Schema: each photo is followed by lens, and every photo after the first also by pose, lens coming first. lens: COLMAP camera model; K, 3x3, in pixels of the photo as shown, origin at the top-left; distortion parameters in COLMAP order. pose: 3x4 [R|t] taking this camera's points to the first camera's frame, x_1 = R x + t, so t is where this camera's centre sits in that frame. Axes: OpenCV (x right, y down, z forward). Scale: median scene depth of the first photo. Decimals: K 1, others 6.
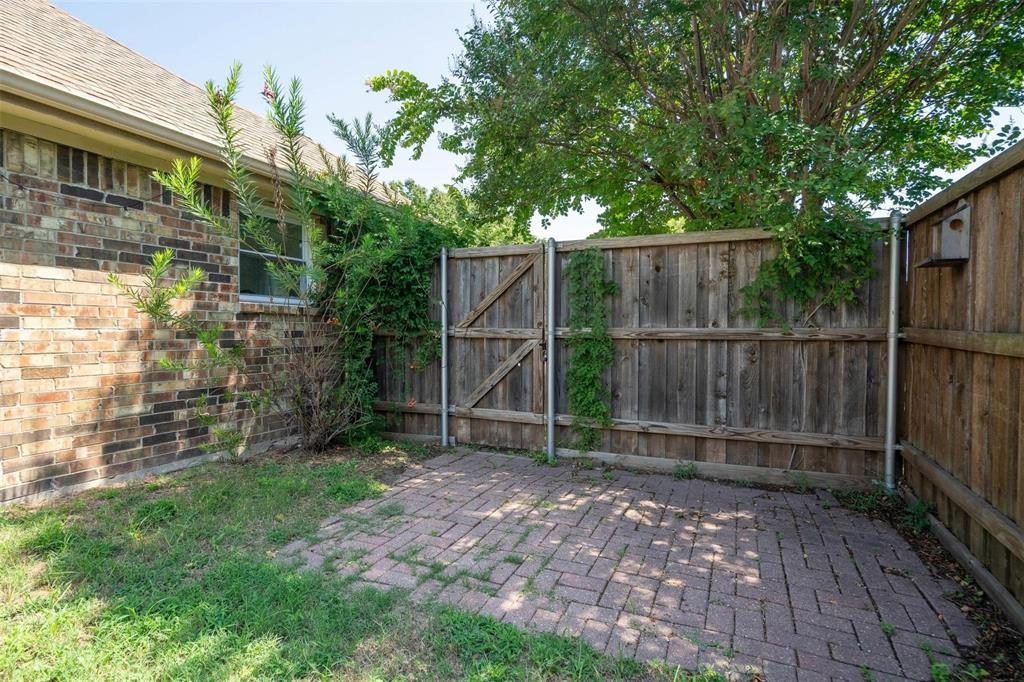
lens RADIAL K [[510.0, 0, 511.8], [0, 510.0, 340.2], [0, 0, 1]] dist [0.004139, 0.002435]
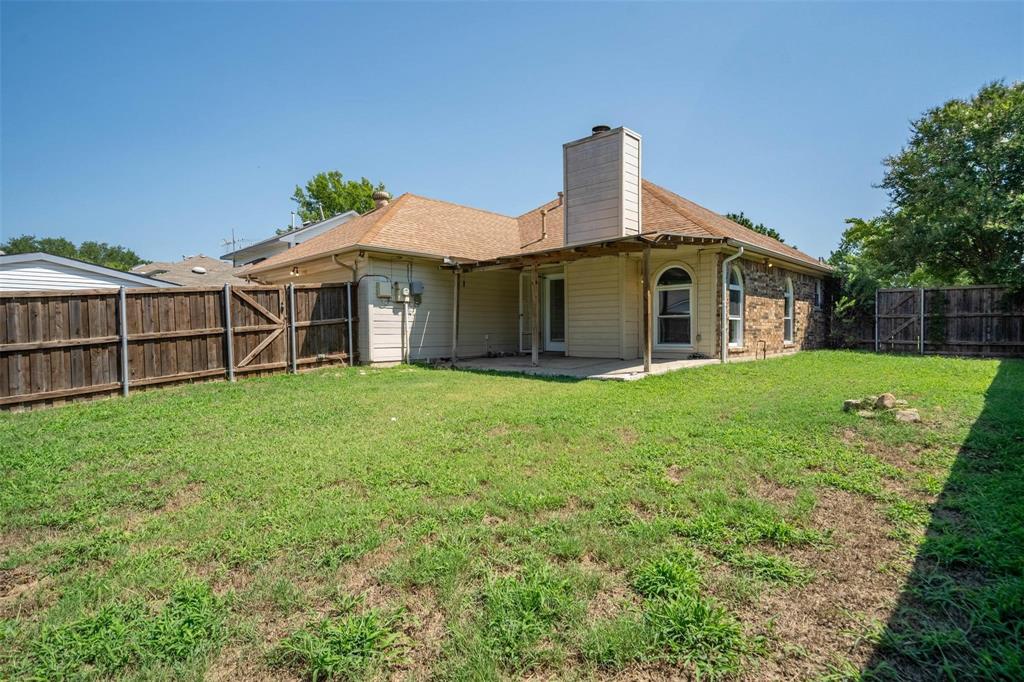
lens RADIAL K [[510.0, 0, 512.2], [0, 510.0, 341.0], [0, 0, 1]] dist [0.004139, 0.002435]
pose [[0.946168, 0.000508, -0.323676, -1.427557], [0.001457, 0.999982, 0.005829, 0.133420], [0.323674, -0.005987, 0.946150, -3.132867]]
